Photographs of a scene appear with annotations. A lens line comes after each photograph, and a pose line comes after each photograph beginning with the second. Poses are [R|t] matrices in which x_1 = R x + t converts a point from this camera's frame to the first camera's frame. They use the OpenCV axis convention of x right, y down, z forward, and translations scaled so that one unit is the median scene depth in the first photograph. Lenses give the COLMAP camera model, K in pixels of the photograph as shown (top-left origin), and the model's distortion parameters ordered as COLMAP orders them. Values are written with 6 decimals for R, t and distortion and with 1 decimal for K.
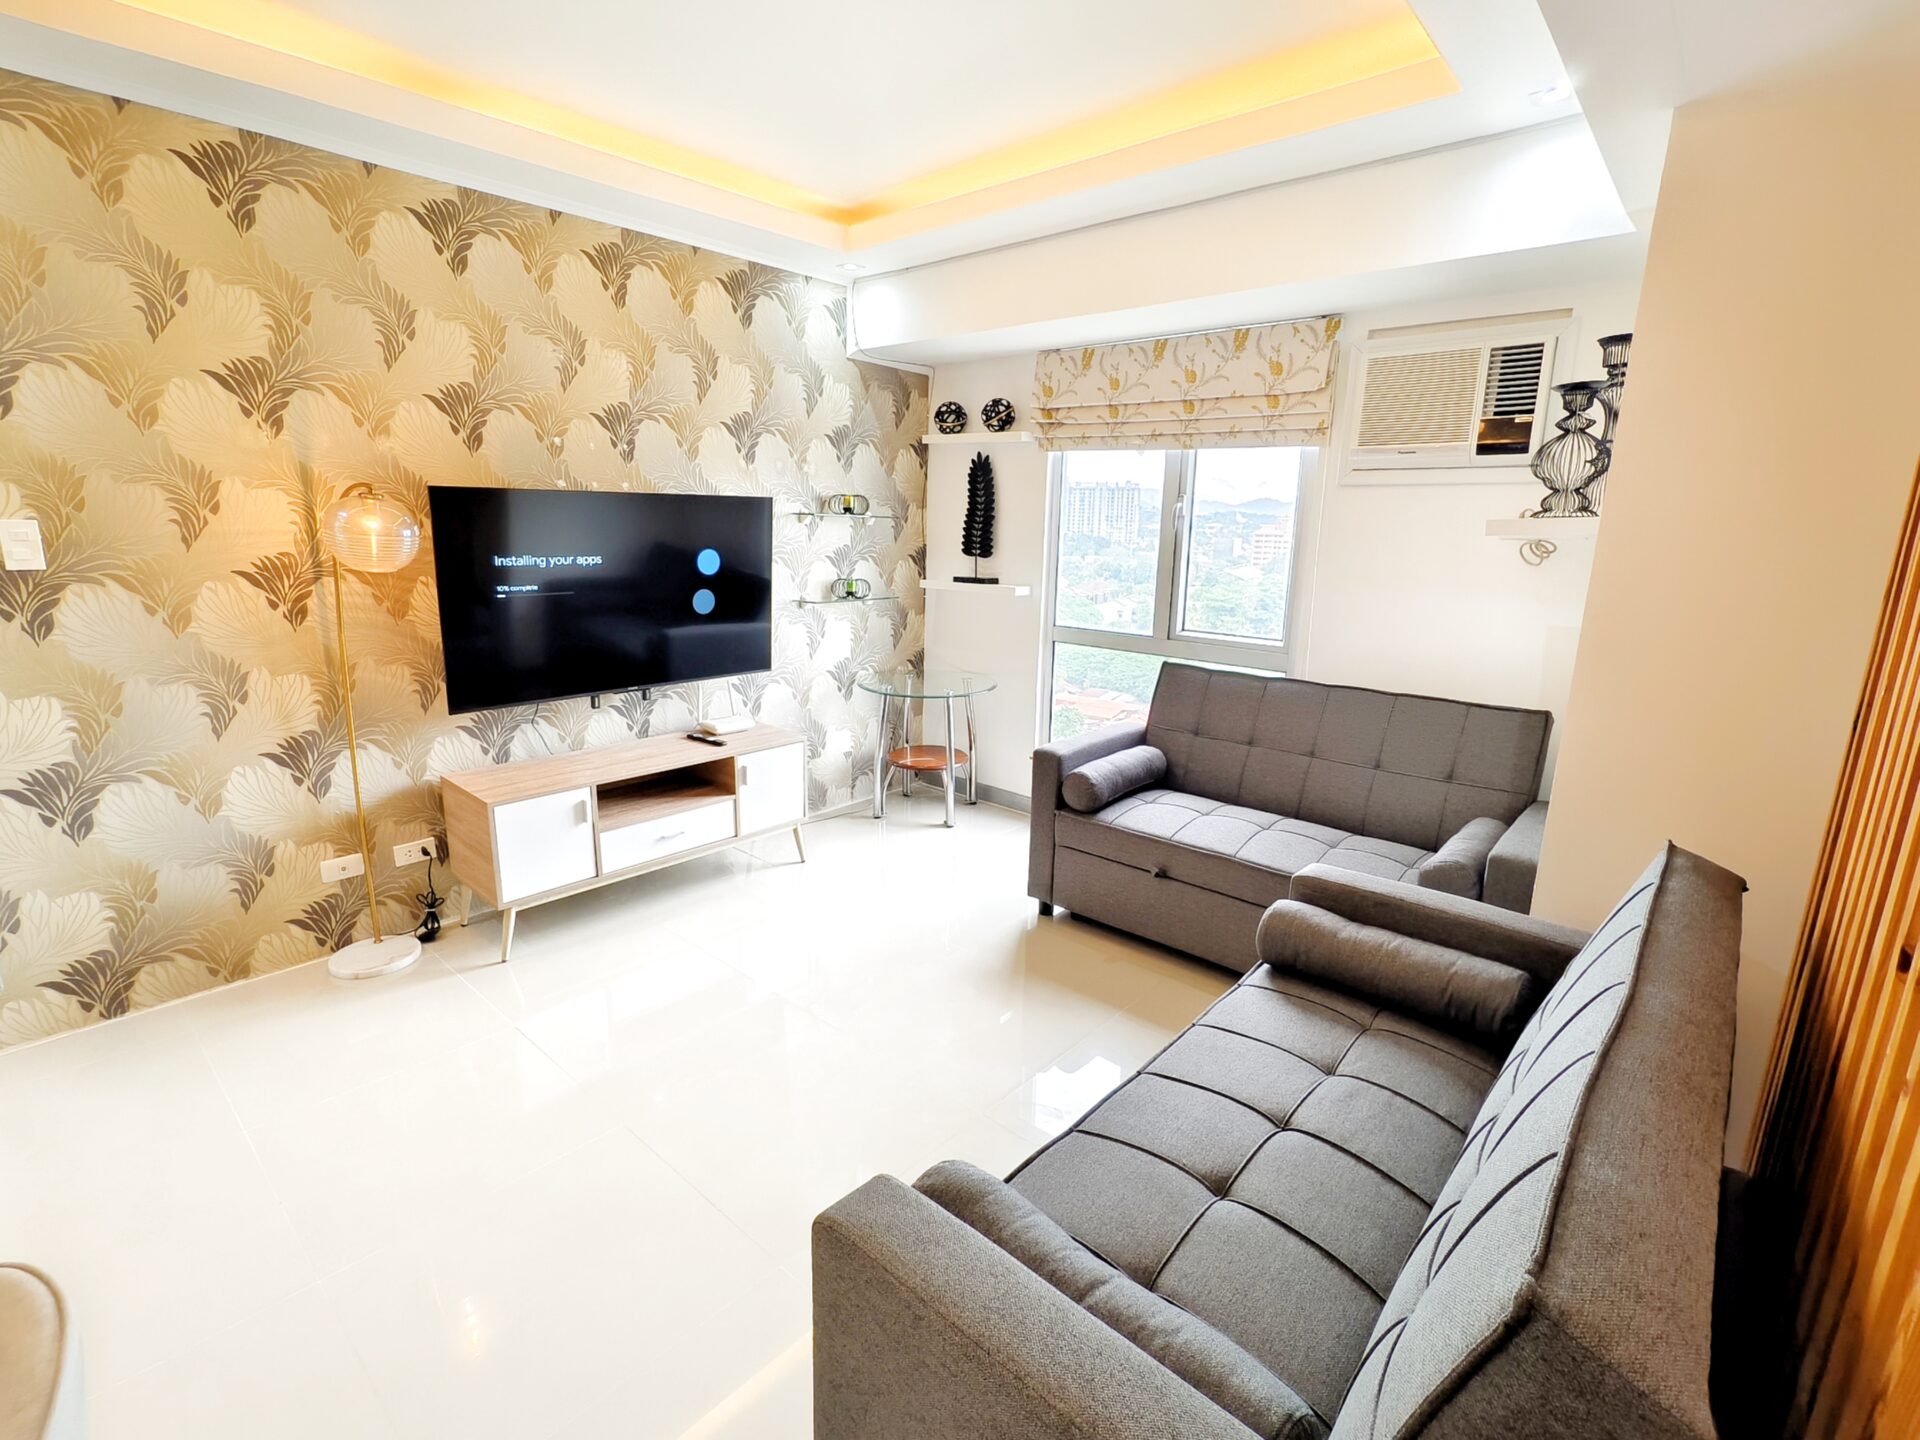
lens RADIAL K [[890.8, 0, 964.1], [0, 890.8, 720.0], [0, 0, 1]] dist [0.003595, -0.003149]
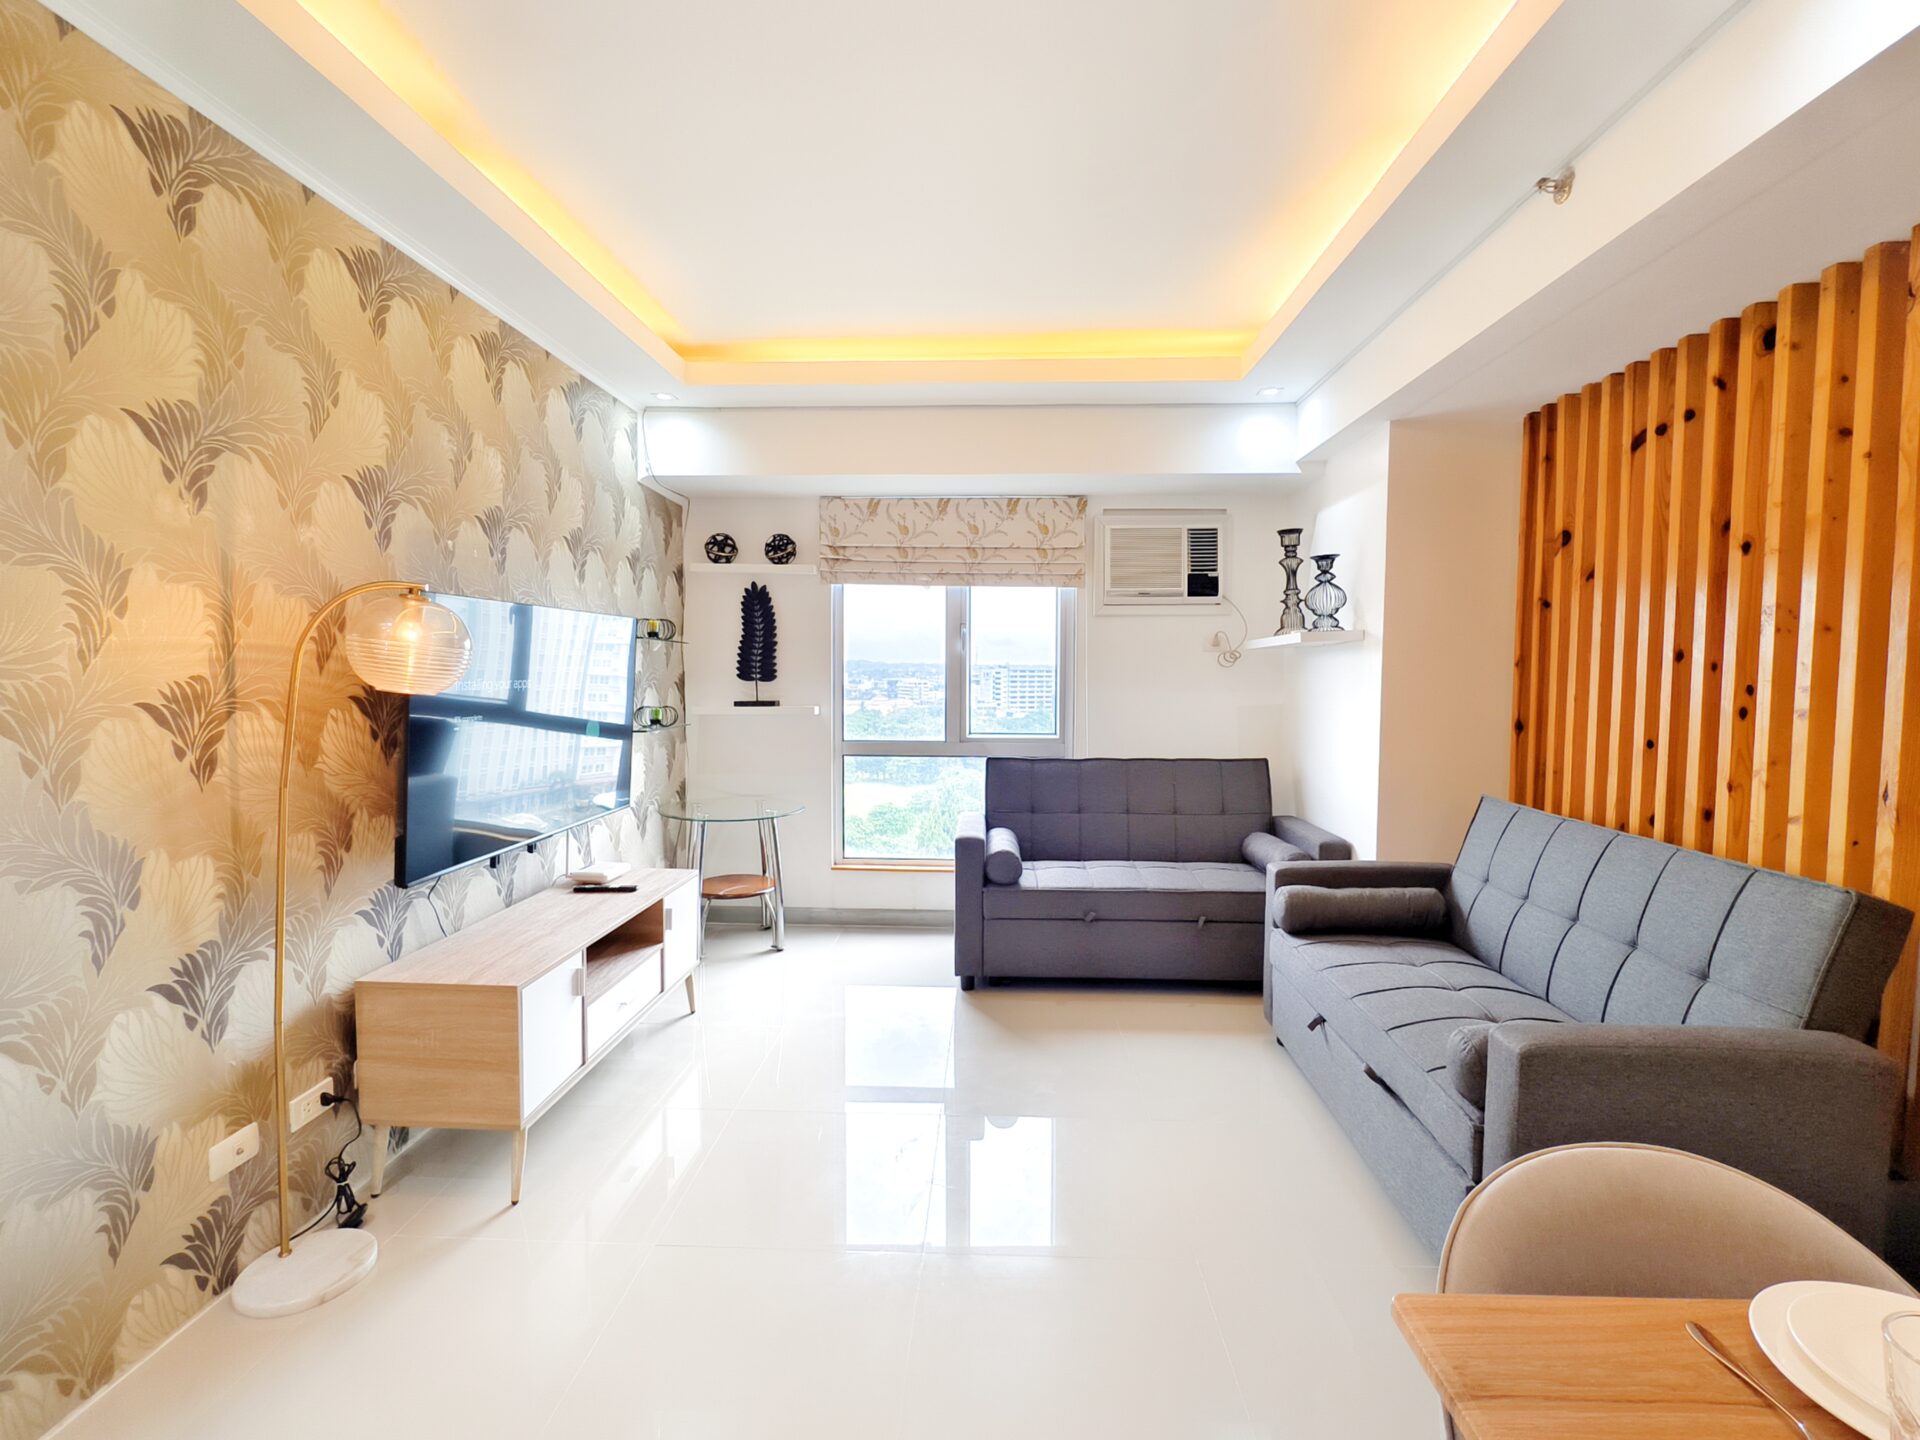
lens RADIAL K [[890.8, 0, 965.7], [0, 890.8, 720.4], [0, 0, 1]] dist [0.003595, -0.003149]
pose [[0.774712, -0.054906, 0.629925, -0.619200], [0.153047, 0.982883, -0.102555, 0.004220], [-0.613512, 0.175859, 0.769855, 0.102383]]
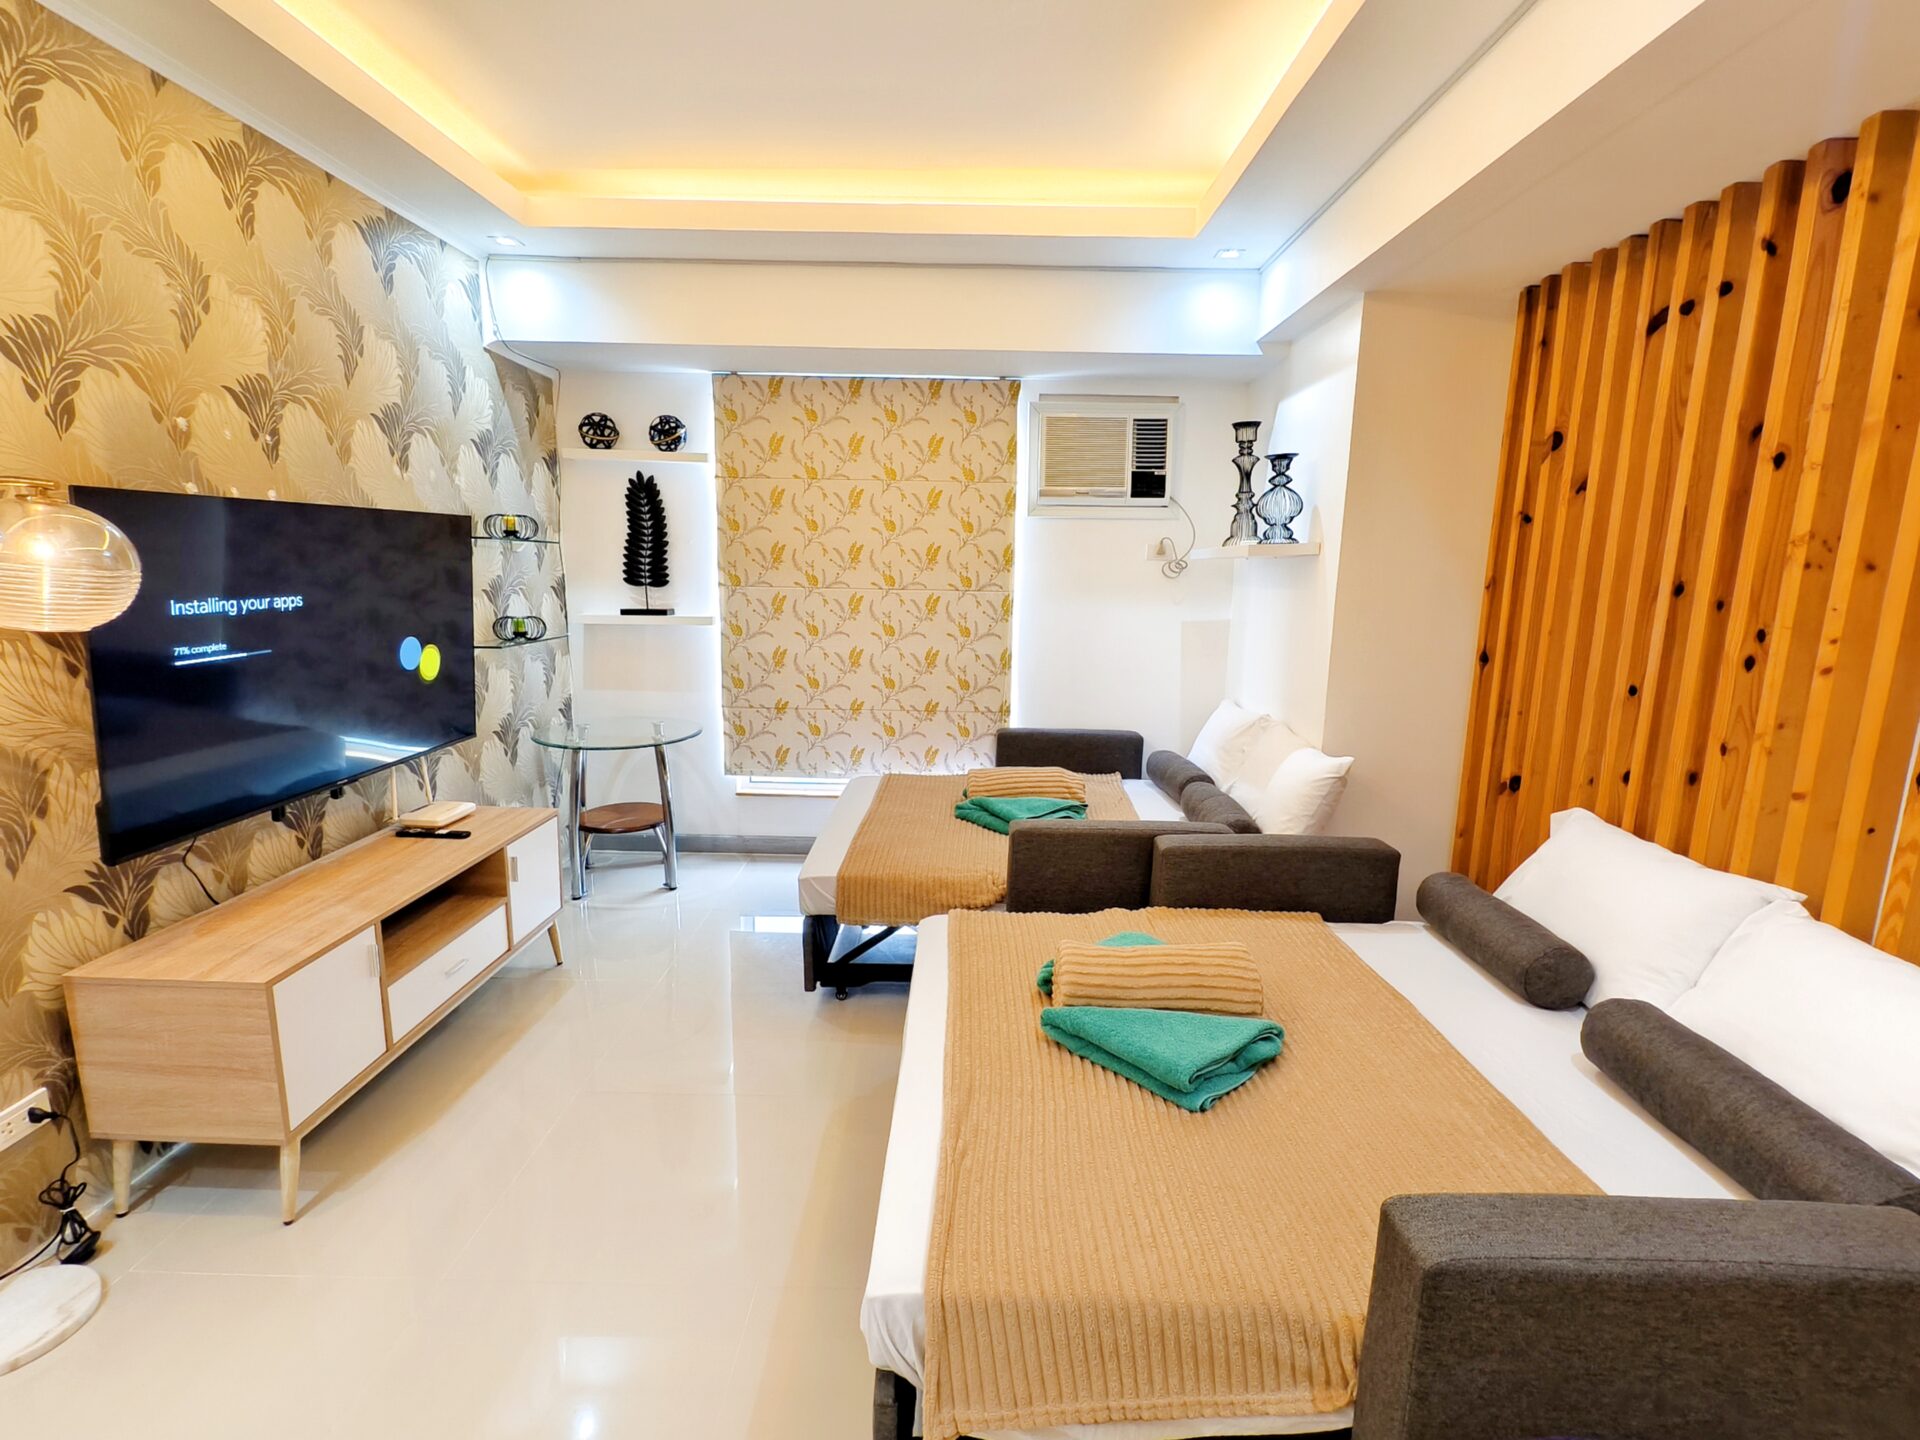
lens RADIAL K [[890.8, 0, 966.3], [0, 890.8, 721.2], [0, 0, 1]] dist [0.003595, -0.003149]
pose [[0.753029, -0.125578, 0.645893, -0.476060], [0.144354, 0.989234, 0.024033, -0.030479], [-0.641957, 0.075140, 0.763050, 0.151952]]
